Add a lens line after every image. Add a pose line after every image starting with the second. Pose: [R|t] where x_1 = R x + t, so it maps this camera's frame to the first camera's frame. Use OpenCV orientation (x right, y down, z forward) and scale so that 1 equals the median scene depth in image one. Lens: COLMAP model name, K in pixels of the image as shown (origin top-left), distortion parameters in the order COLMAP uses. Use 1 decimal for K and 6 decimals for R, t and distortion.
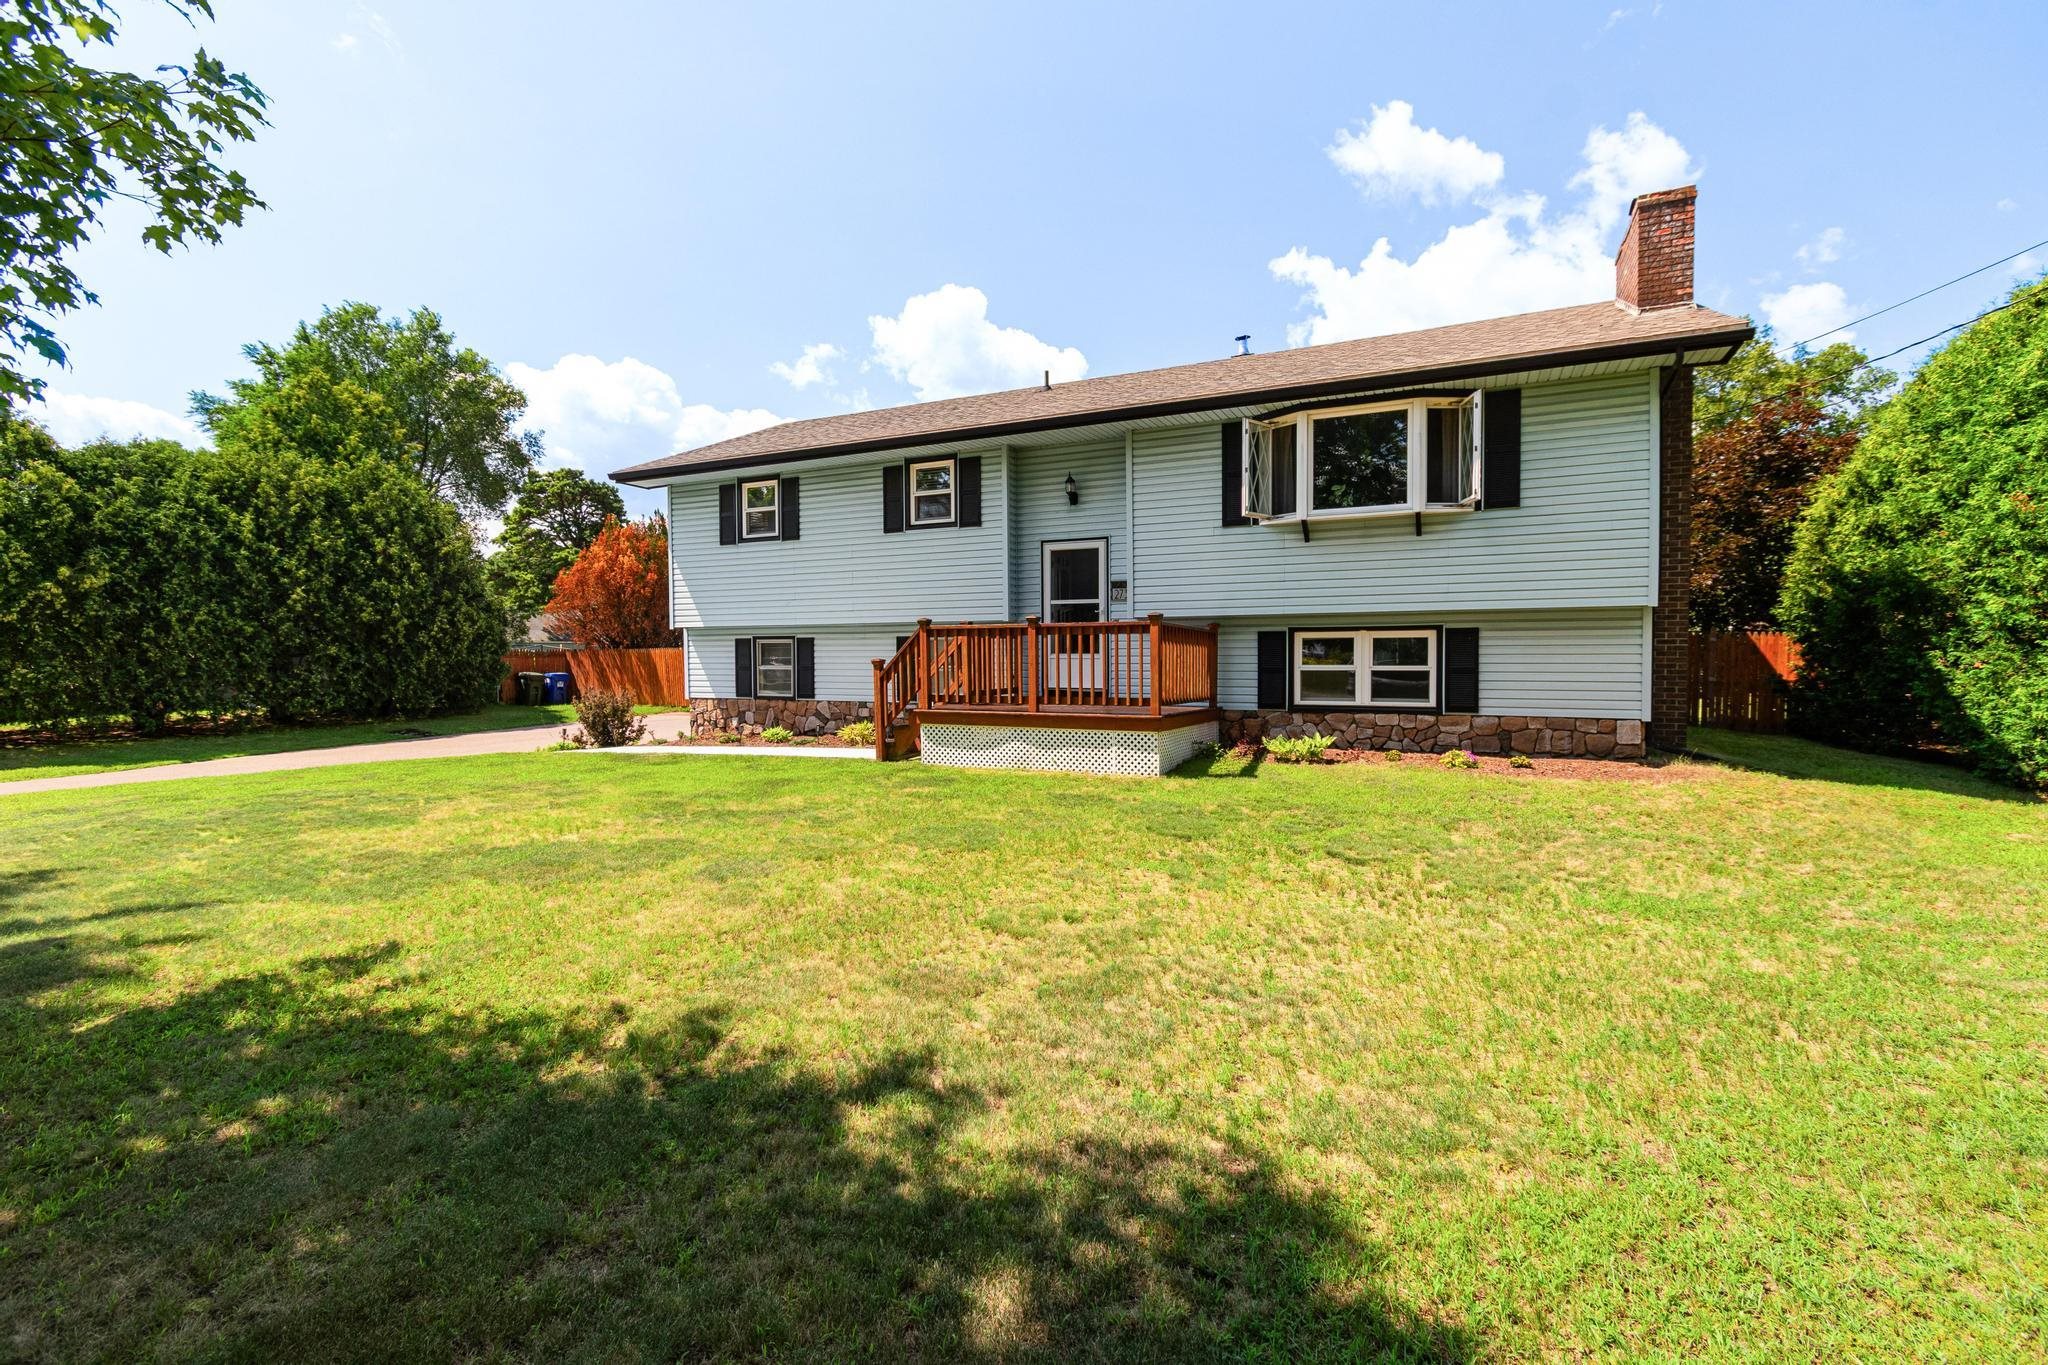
lens RADIAL K [[917.9, 0, 1024.0], [0, 917.9, 682.5], [0, 0, 1]] dist [0.018617, -0.000076]
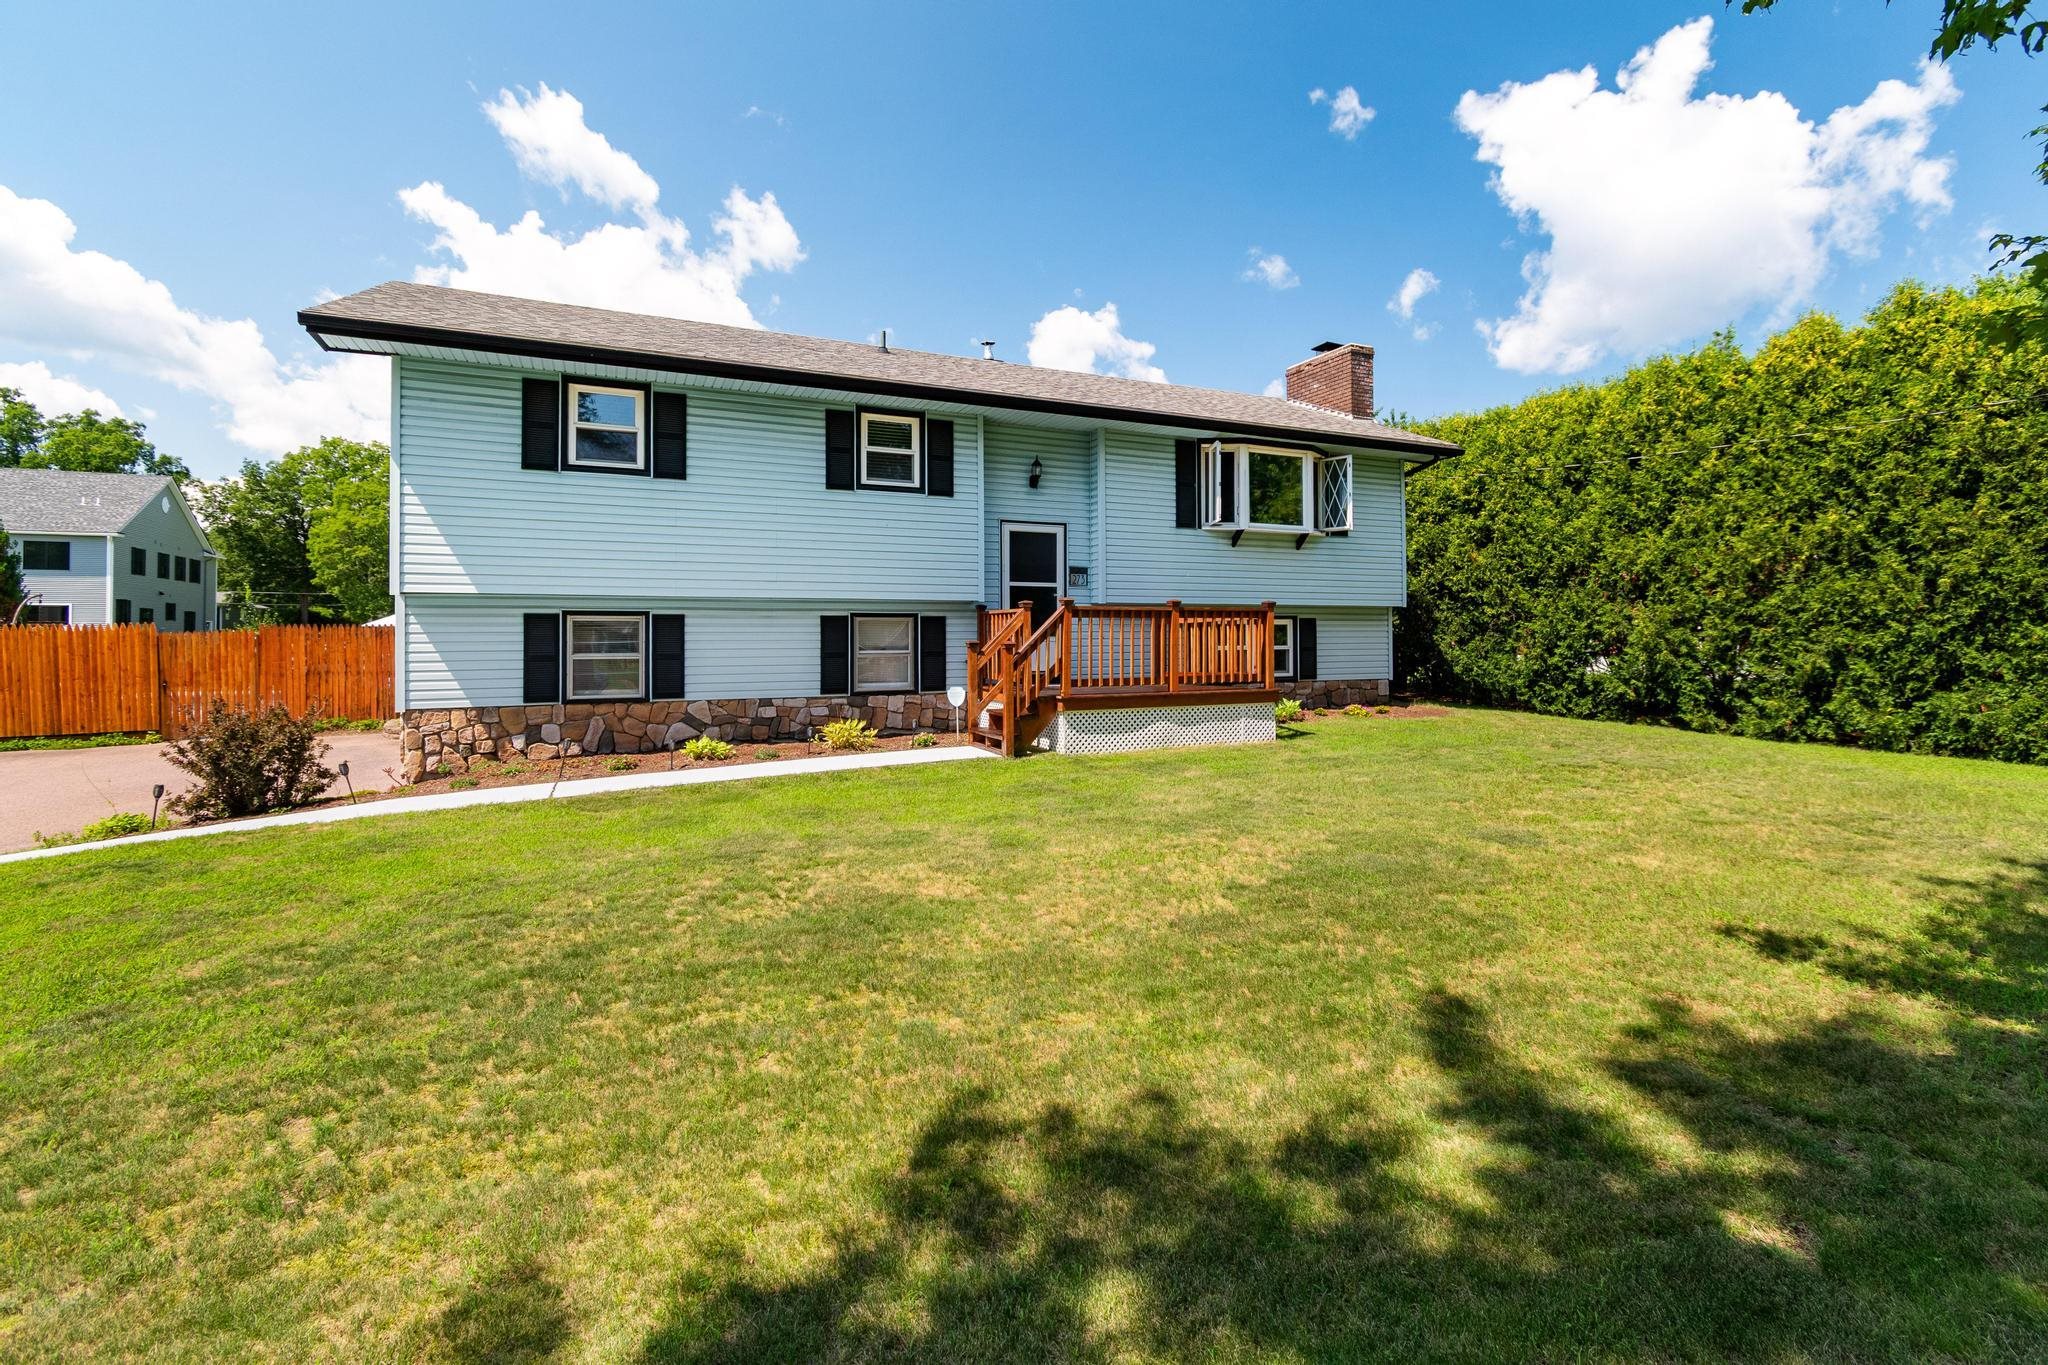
lens RADIAL K [[912.4, 0, 1029.2], [0, 912.4, 632.3], [0, 0, 1]] dist [0.020075, 0.000046]
pose [[0.636259, 0.006112, 0.771451, -0.692260], [0.026384, 0.999211, -0.029677, -0.006565], [-0.771024, 0.039236, 0.635596, 0.365106]]
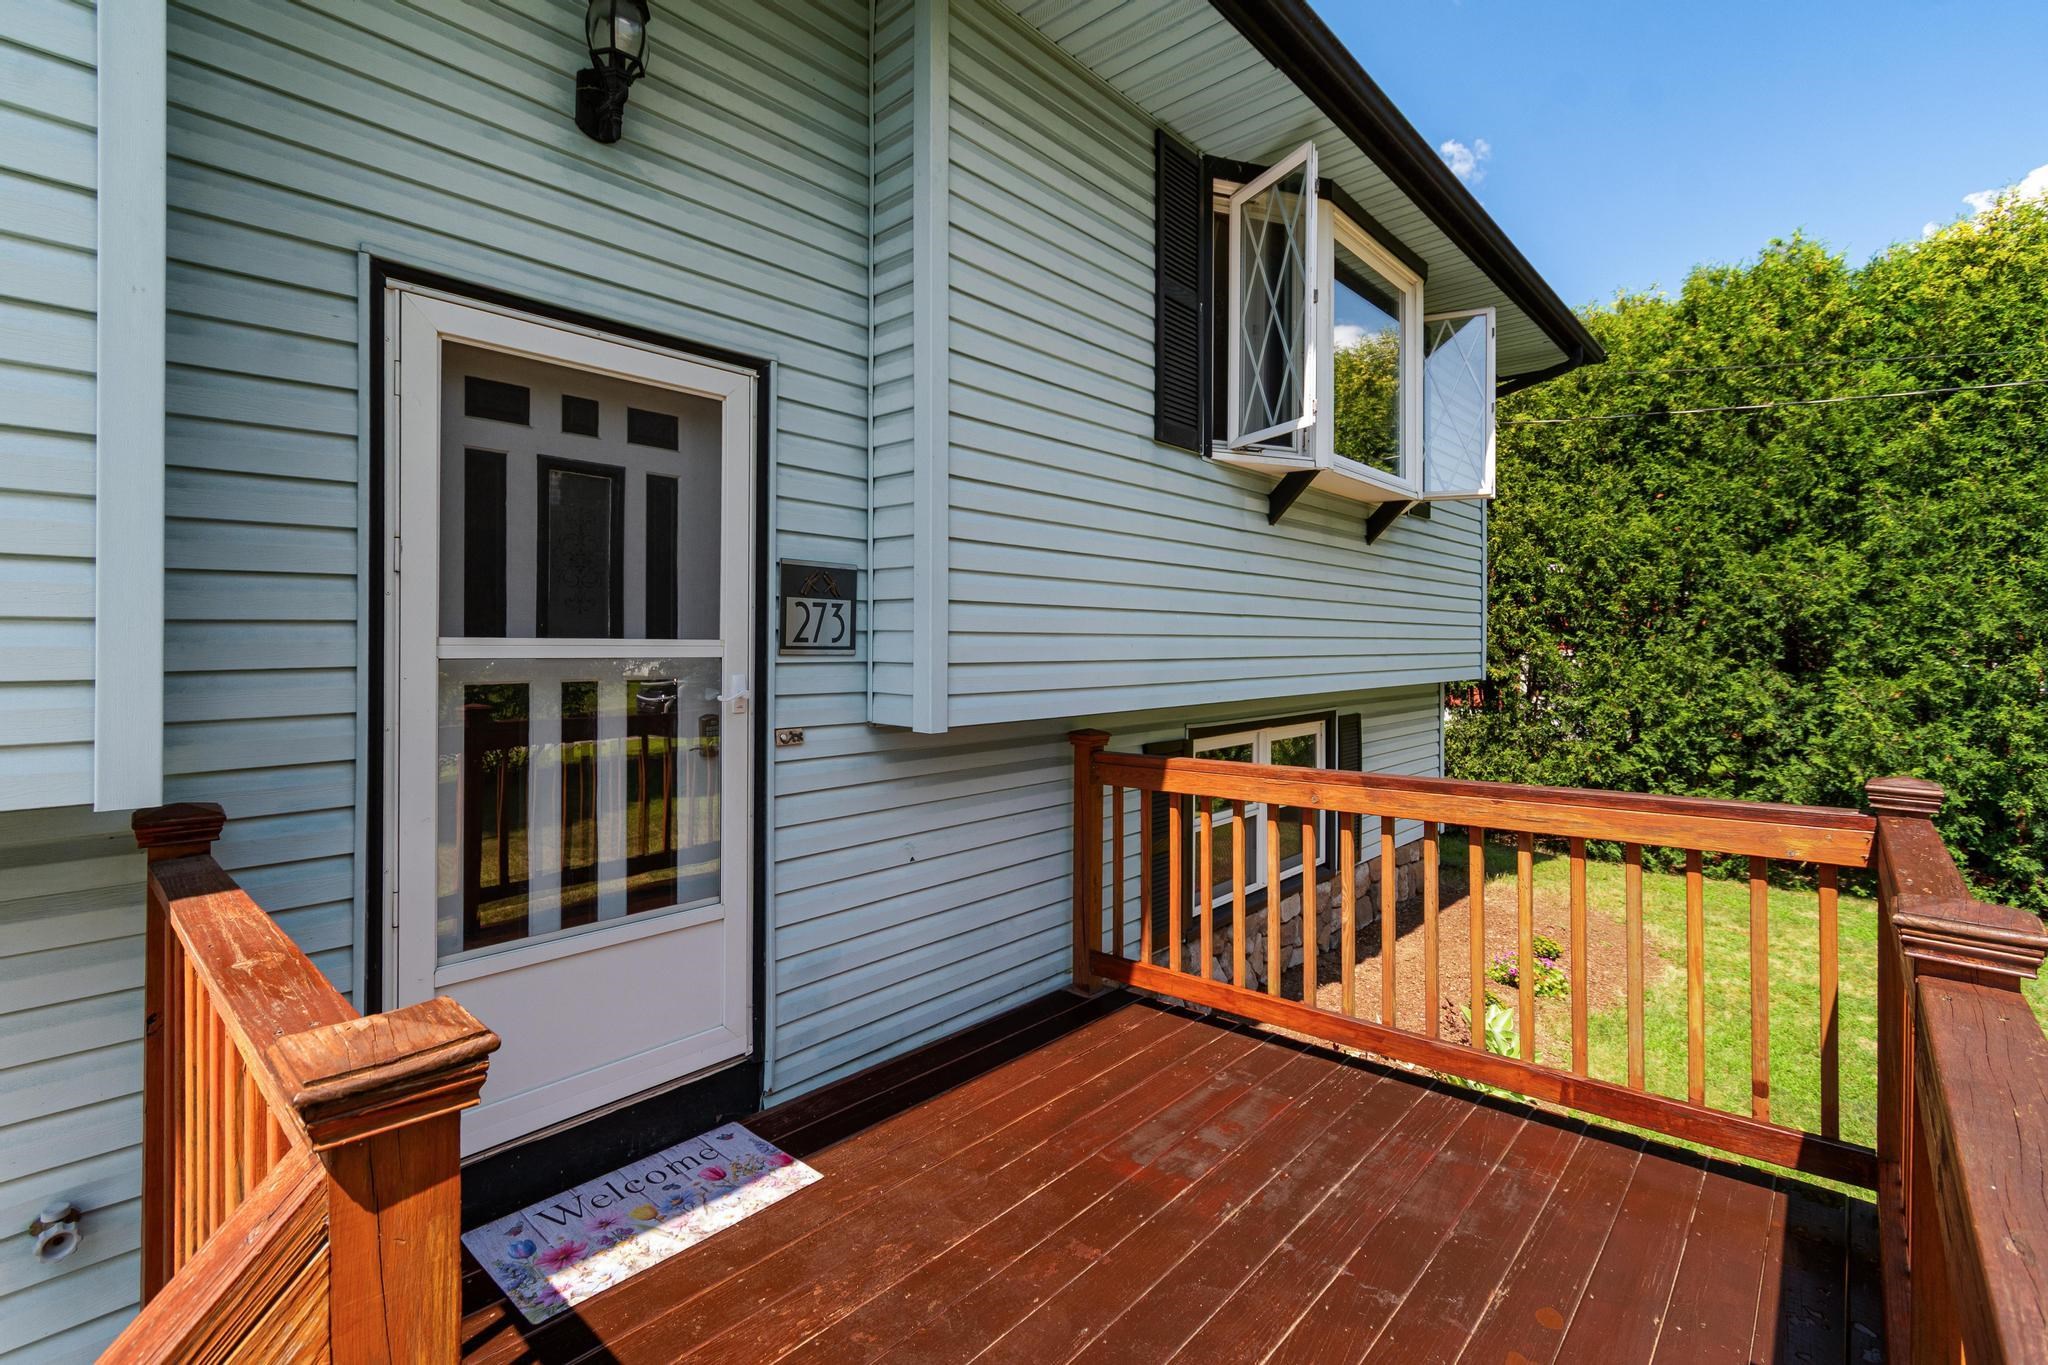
lens RADIAL K [[938.6, 0, 1020.7], [0, 938.6, 643.0], [0, 0, 1]] dist [0.000903, 0.000118]
pose [[0.280862, 0.004323, 0.959739, -0.103618], [0.025889, 0.999592, -0.012079, -0.082207], [-0.959399, 0.028240, 0.280635, 0.836834]]
